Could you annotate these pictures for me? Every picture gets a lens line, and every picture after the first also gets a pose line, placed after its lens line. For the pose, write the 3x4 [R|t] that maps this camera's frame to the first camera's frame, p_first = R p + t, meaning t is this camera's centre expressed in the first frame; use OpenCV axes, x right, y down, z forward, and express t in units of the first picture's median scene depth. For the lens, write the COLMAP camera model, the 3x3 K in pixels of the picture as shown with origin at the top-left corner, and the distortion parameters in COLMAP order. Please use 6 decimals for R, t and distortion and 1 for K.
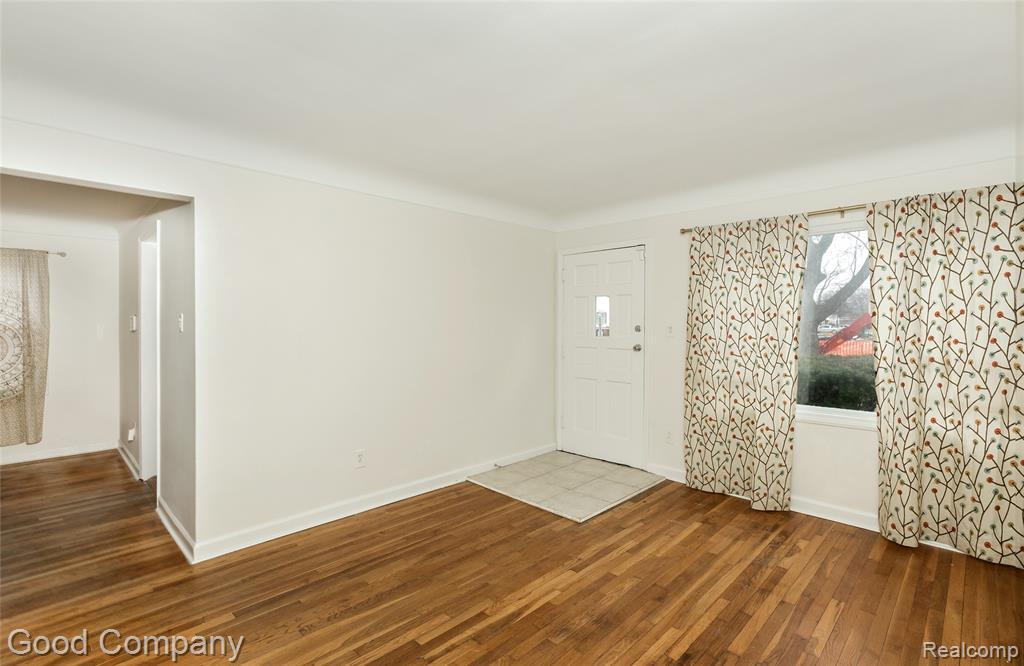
lens RADIAL K [[469.9, 0, 498.7], [0, 469.9, 321.5], [0, 0, 1]] dist [0.001456, -0.000178]
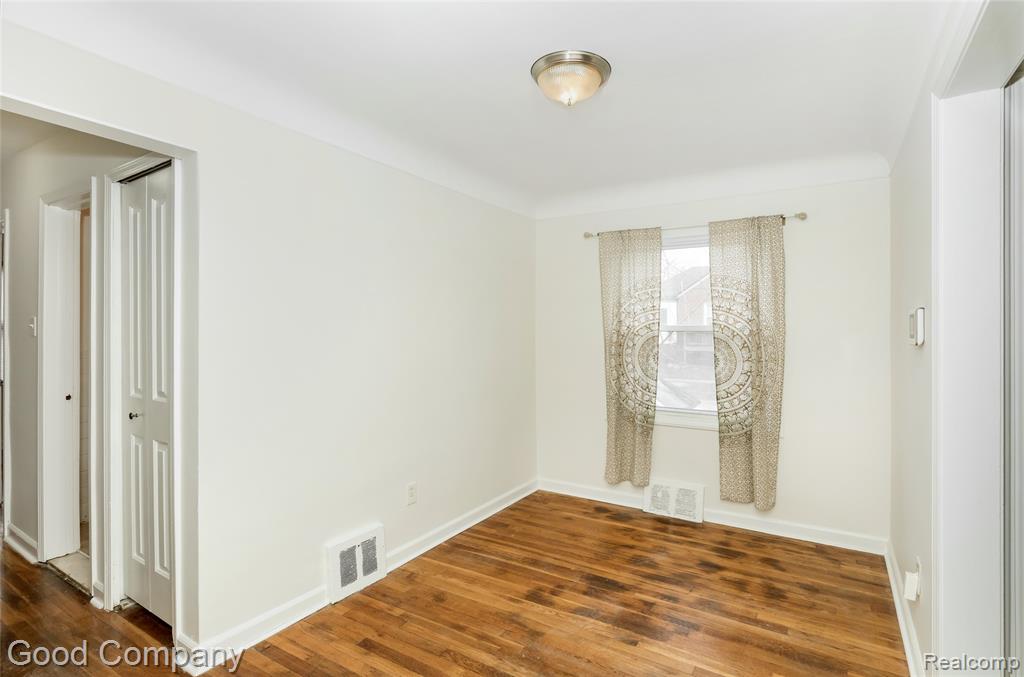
lens RADIAL K [[488.3, 0, 516.5], [0, 488.3, 330.7], [0, 0, 1]] dist [-0.002178, 0.000384]
pose [[0.219001, -0.001606, -0.975723, -0.398222], [-0.005593, 0.999980, -0.002901, 0.012888], [0.975709, 0.006092, 0.218987, 0.512781]]
